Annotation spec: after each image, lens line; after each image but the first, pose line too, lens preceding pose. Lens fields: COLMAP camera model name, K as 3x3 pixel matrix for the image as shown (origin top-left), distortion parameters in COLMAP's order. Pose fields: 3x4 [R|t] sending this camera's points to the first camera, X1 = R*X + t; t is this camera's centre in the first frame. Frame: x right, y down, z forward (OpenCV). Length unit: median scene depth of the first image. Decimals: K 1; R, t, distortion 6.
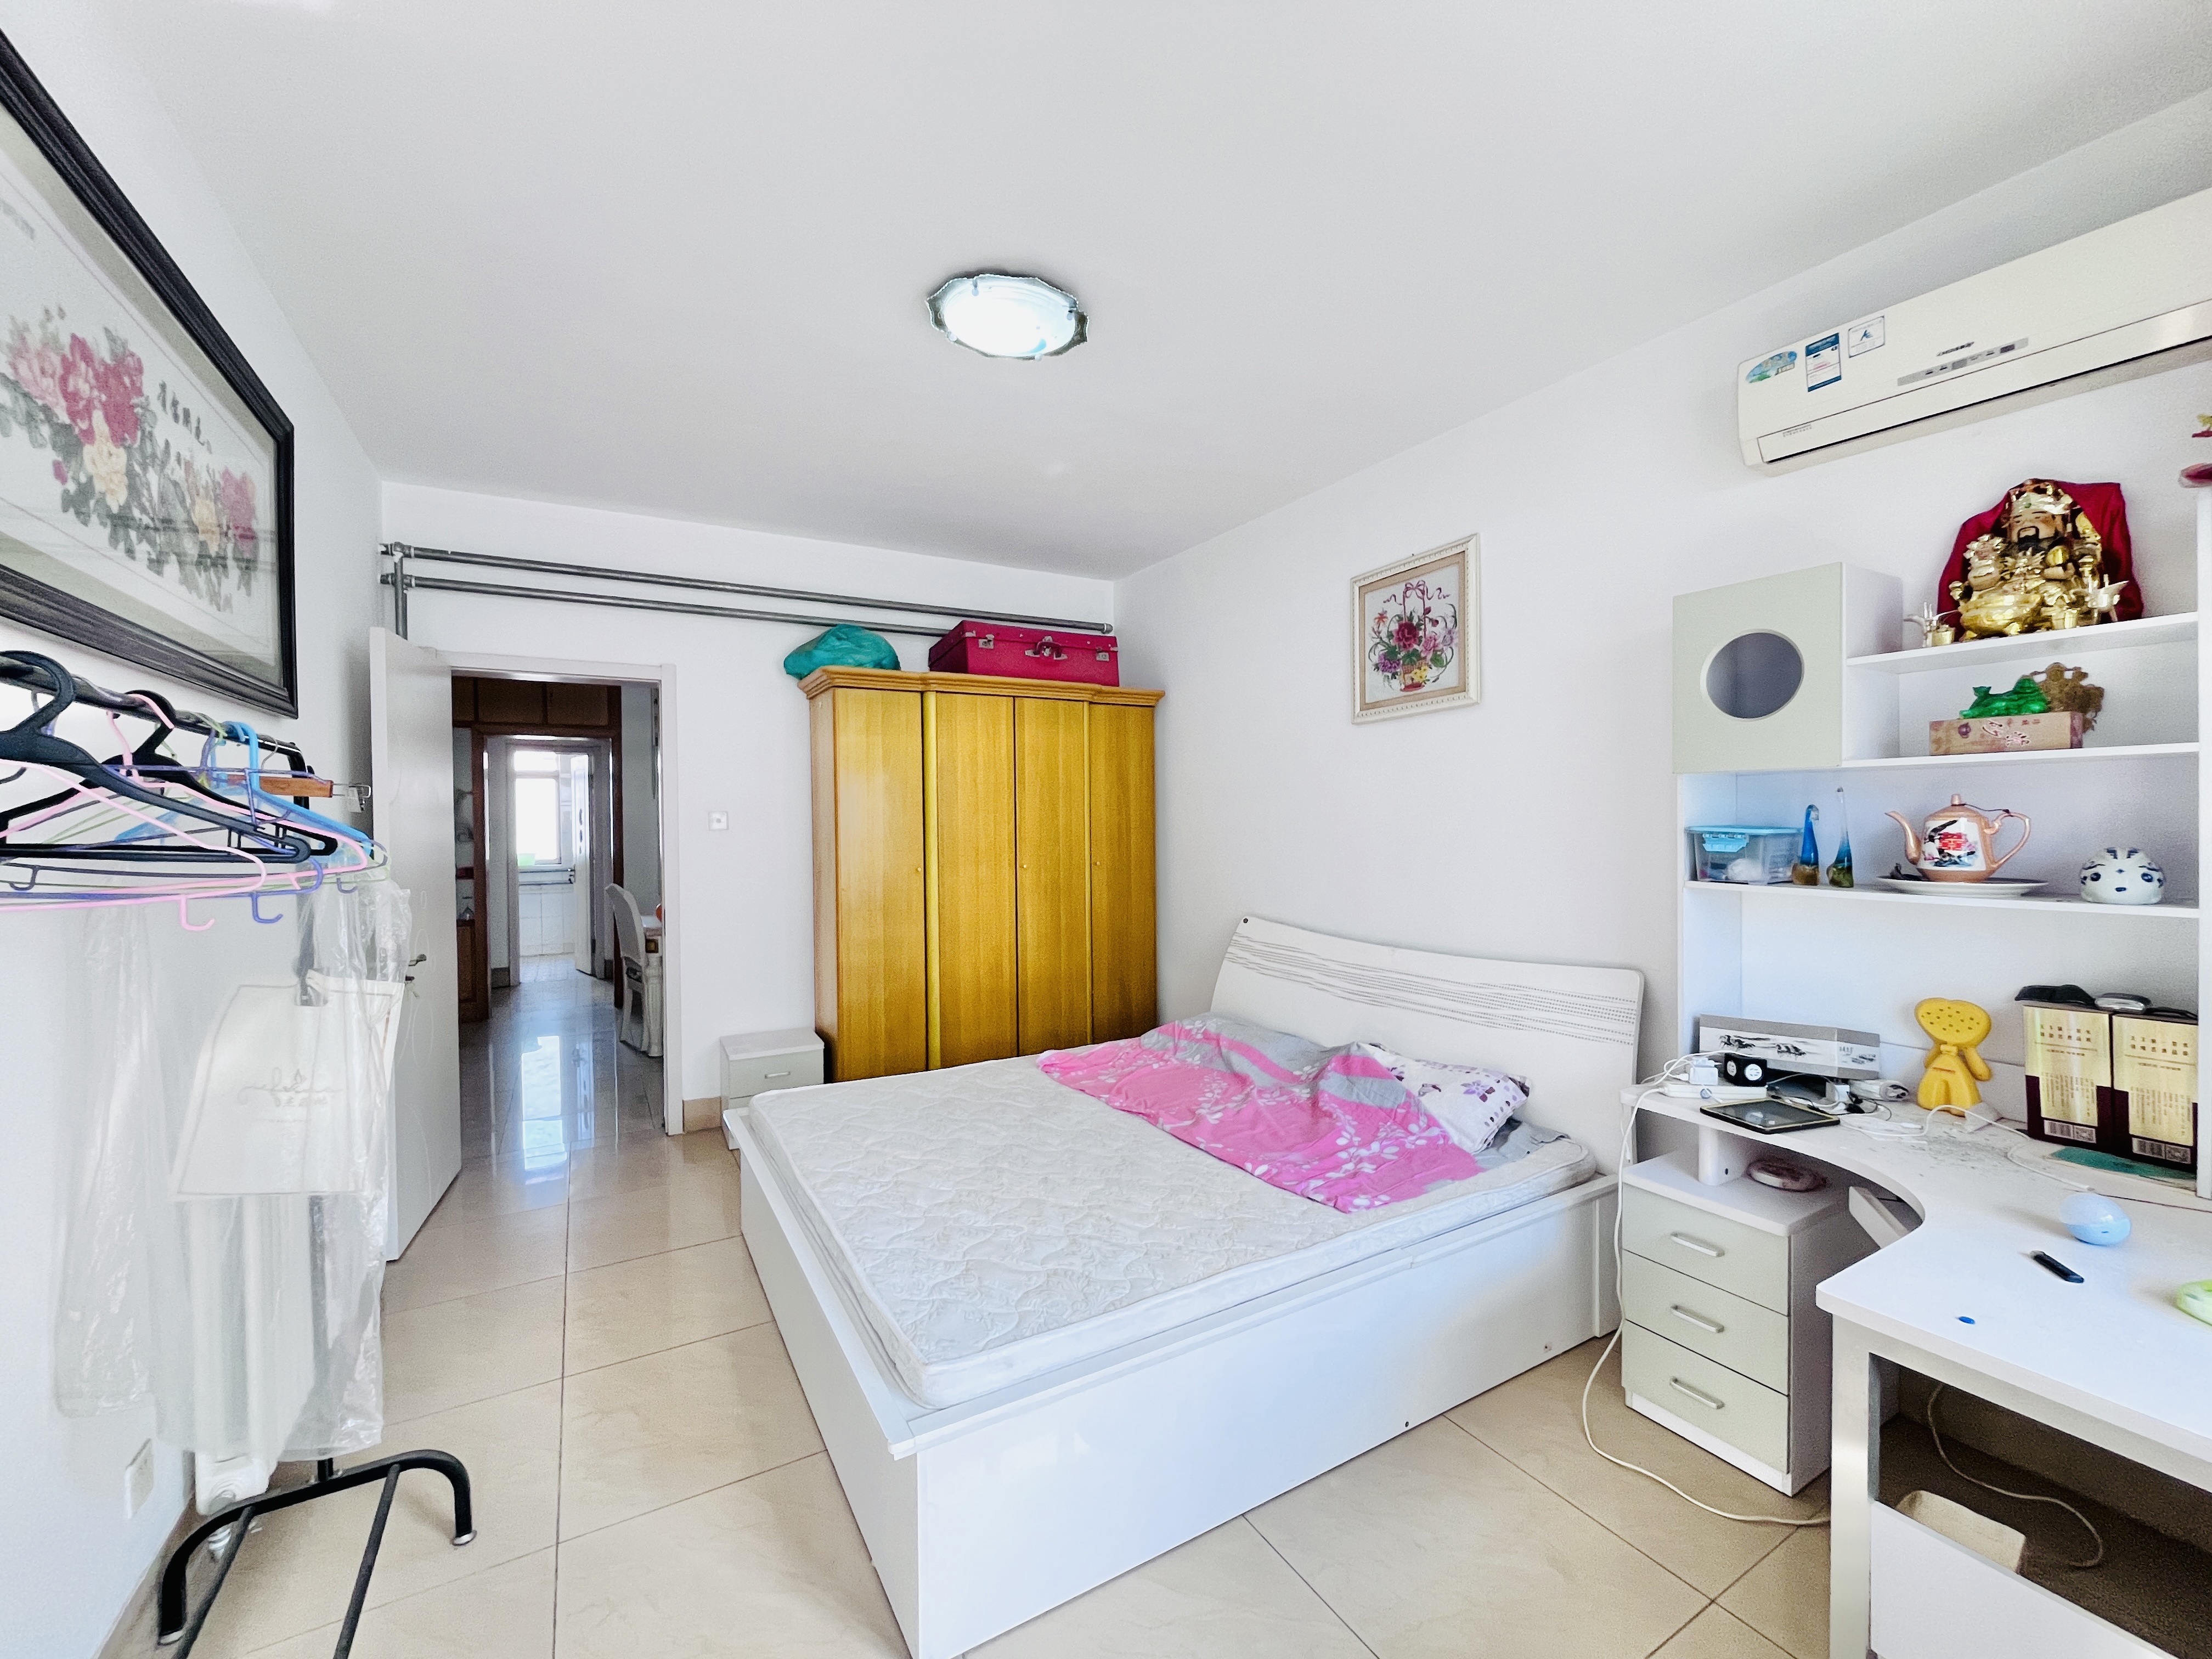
lens RADIAL K [[886.8, 0, 1094.8], [0, 886.8, 830.4], [0, 0, 1]] dist [-0.001966, -0.000219]
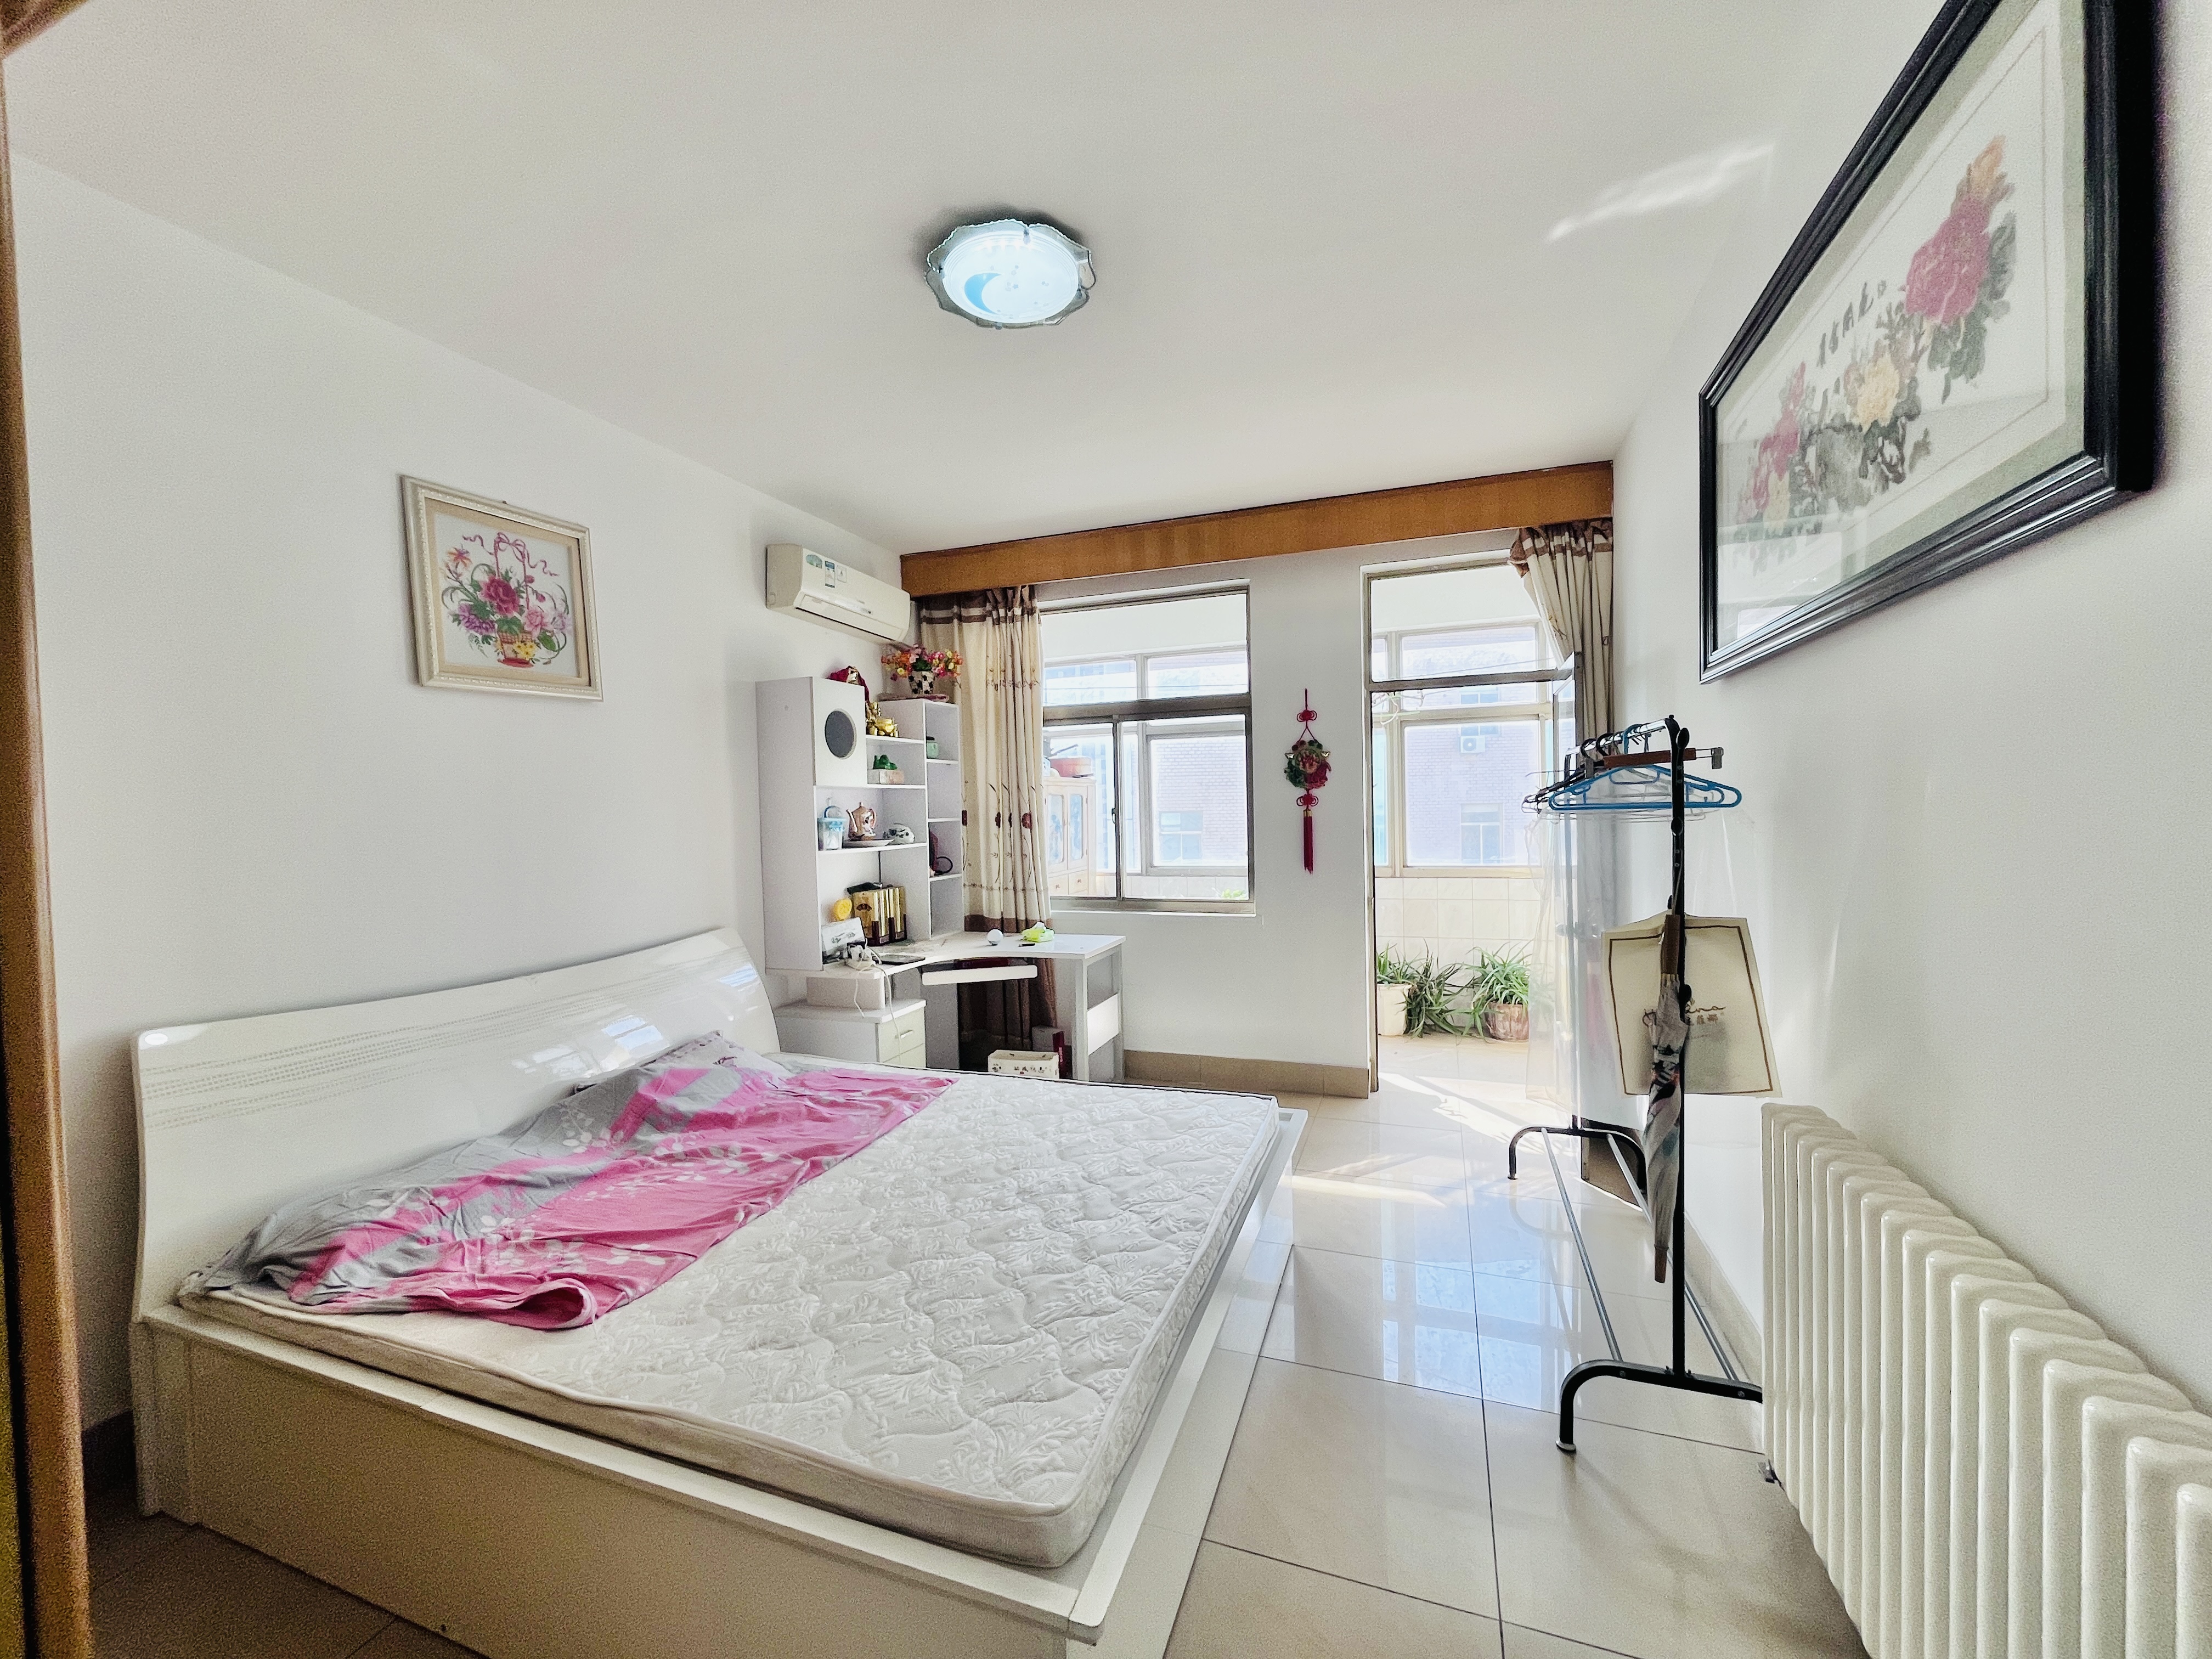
lens RADIAL K [[886.8, 0, 1094.8], [0, 886.8, 830.4], [0, 0, 1]] dist [-0.001966, -0.000219]
pose [[-0.628949, 0.007176, 0.777414, -0.636134], [0.043835, 0.998694, 0.026246, -0.001253], [-0.776210, 0.050585, -0.628442, 1.115319]]
